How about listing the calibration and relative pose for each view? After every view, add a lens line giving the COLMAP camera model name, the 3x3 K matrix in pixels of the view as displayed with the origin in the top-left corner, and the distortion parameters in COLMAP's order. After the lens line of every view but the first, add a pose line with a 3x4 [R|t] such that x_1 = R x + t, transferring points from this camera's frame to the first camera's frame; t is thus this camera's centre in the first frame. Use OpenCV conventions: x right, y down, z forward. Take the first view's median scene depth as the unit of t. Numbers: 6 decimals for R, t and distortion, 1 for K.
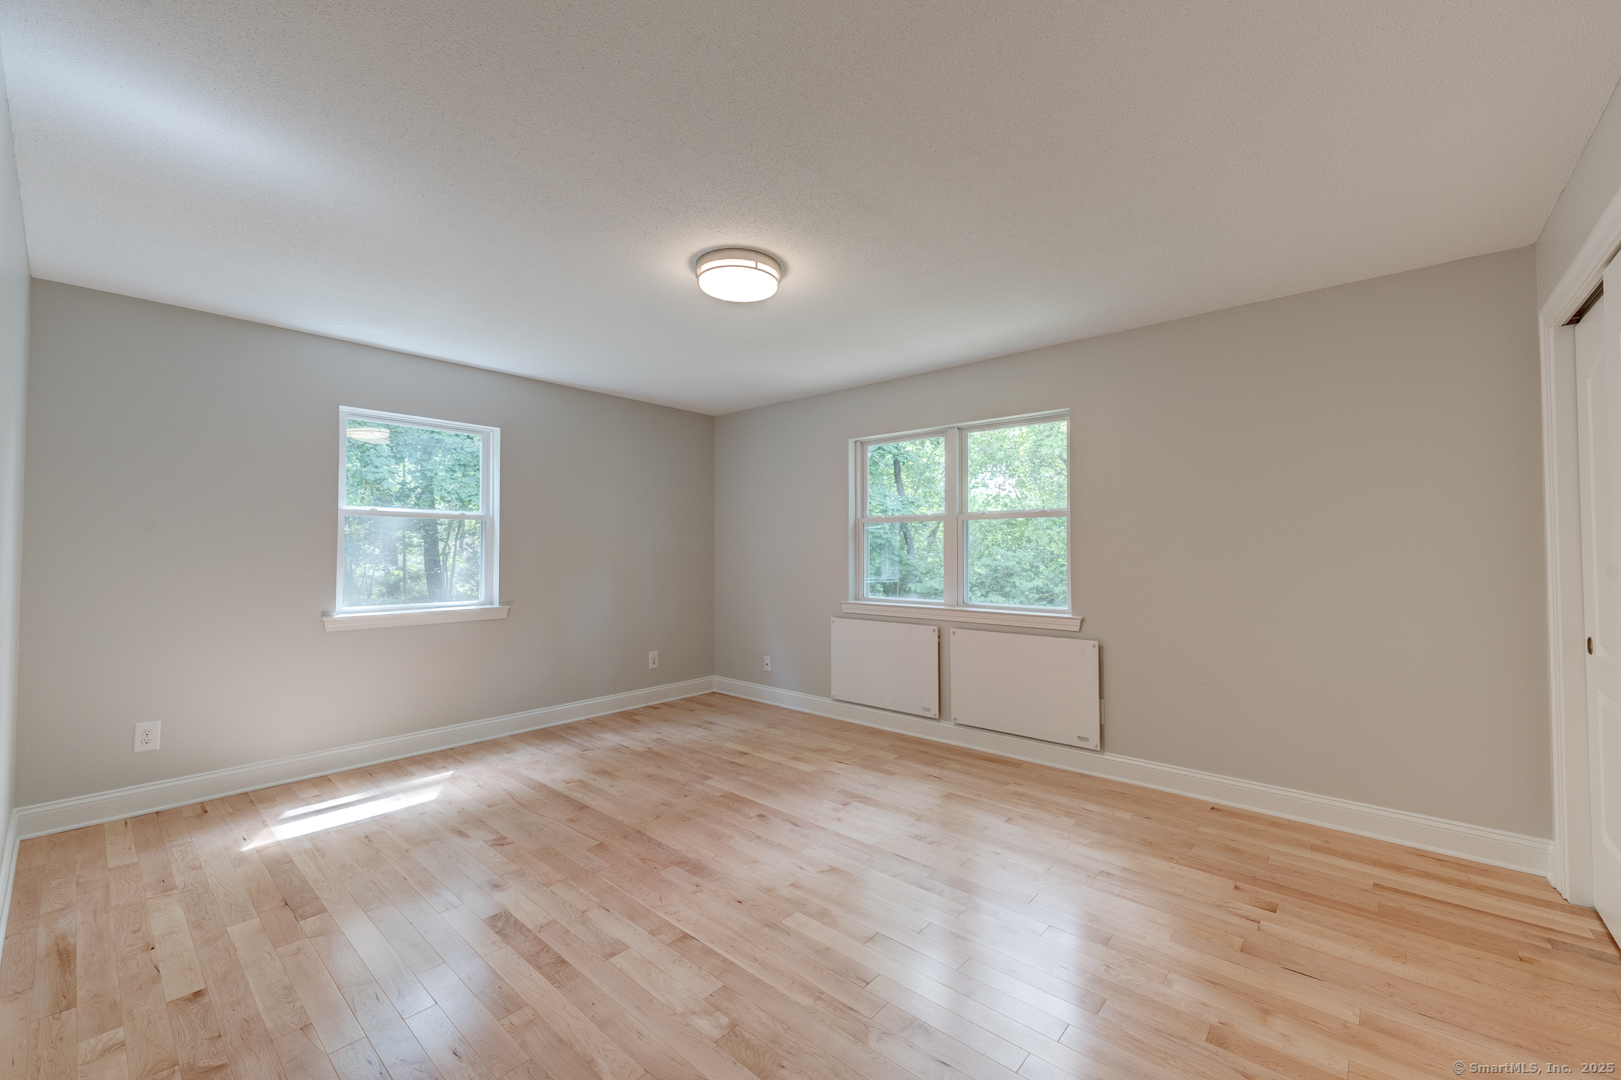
lens RADIAL K [[640.0, 0, 812.7], [0, 640.0, 535.5], [0, 0, 1]] dist [0.002898, -0.000467]
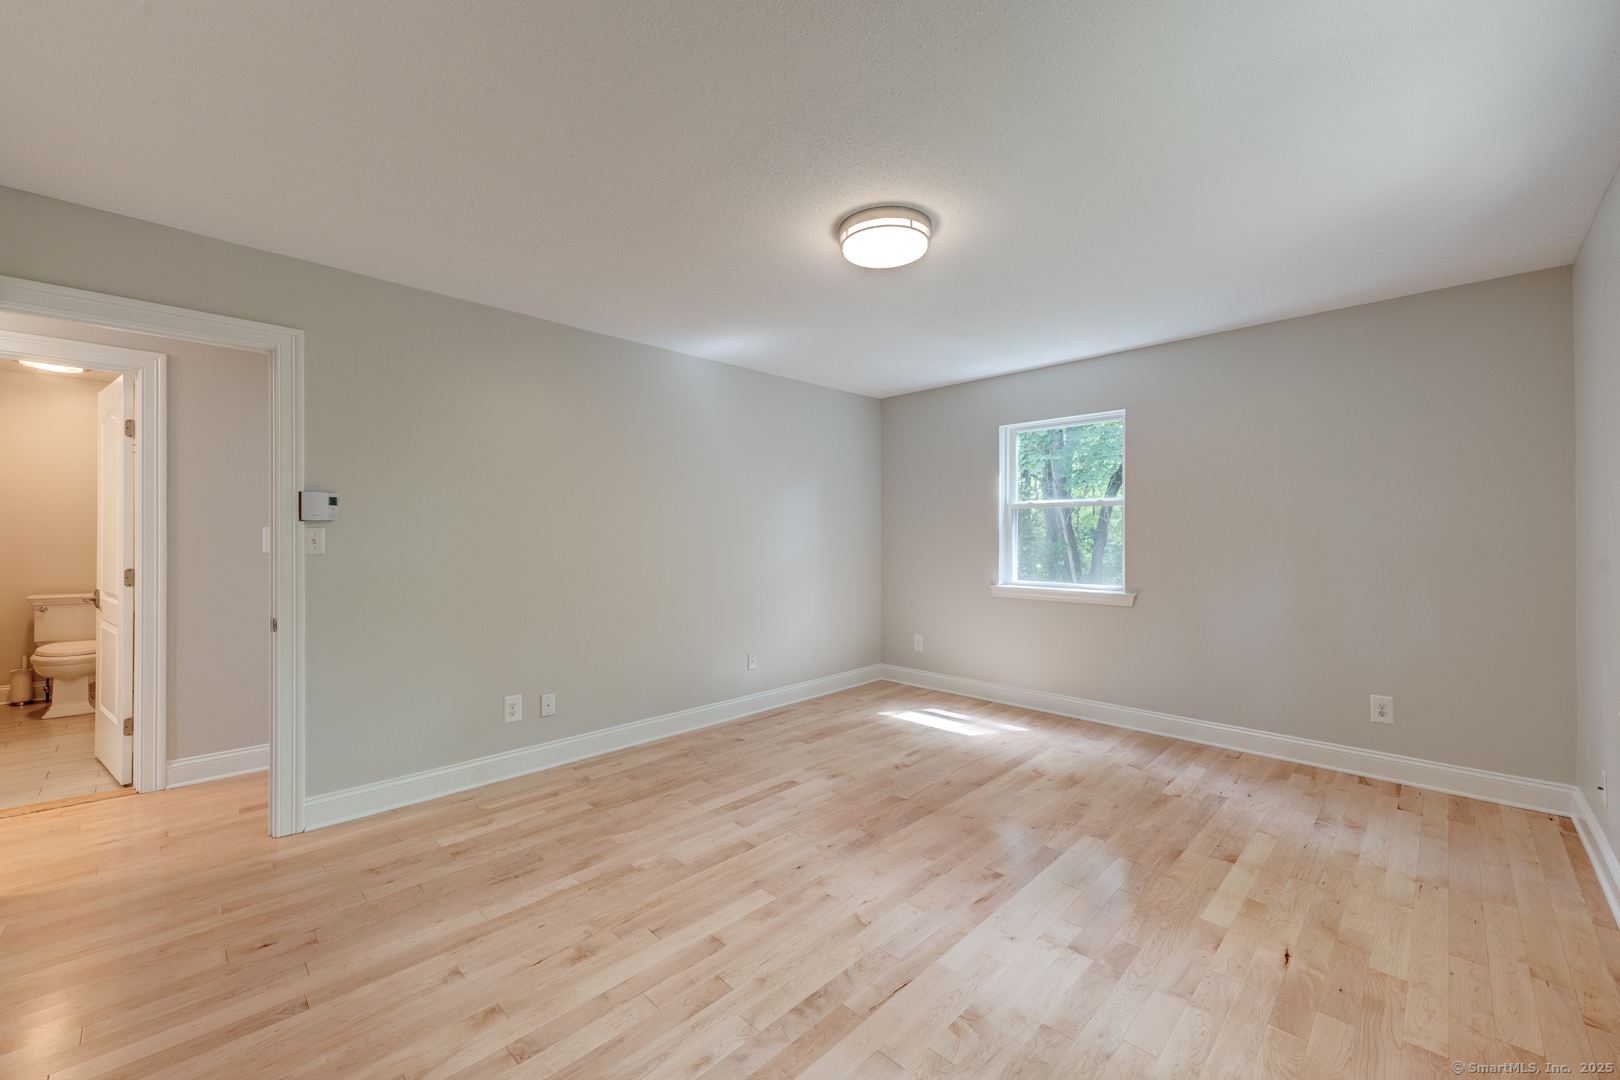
lens RADIAL K [[639.6, 0, 812.2], [0, 639.6, 535.5], [0, 0, 1]] dist [0.002898, -0.000467]
pose [[-0.060744, 0.000651, -0.998153, 0.648406], [0.024891, 0.999690, -0.000863, 0.015535], [0.997843, -0.024898, -0.060741, 0.755148]]
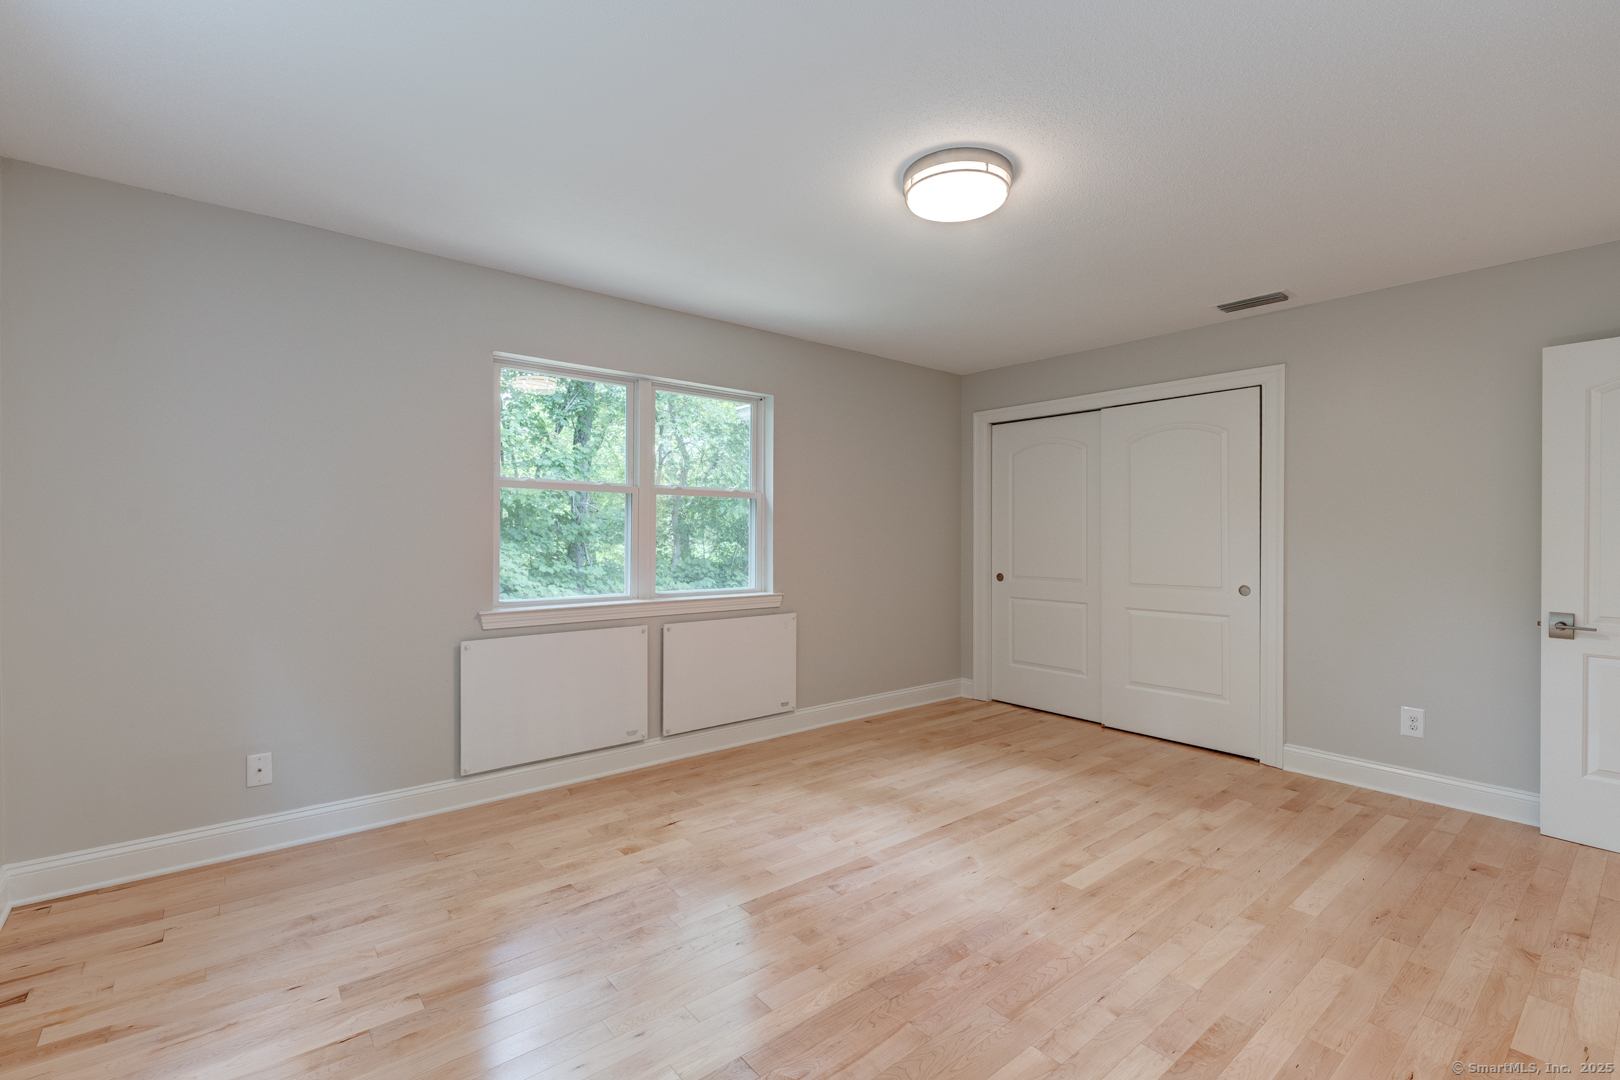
lens RADIAL K [[708.9, 0, 810.0], [0, 708.9, 540.0], [0, 0, 1]] dist [0.007178, -0.000320]
pose [[0.167193, -0.008625, 0.985886, -0.820178], [-0.029675, 0.999465, 0.013776, 0.020079], [-0.985478, -0.031559, 0.166847, 0.820852]]
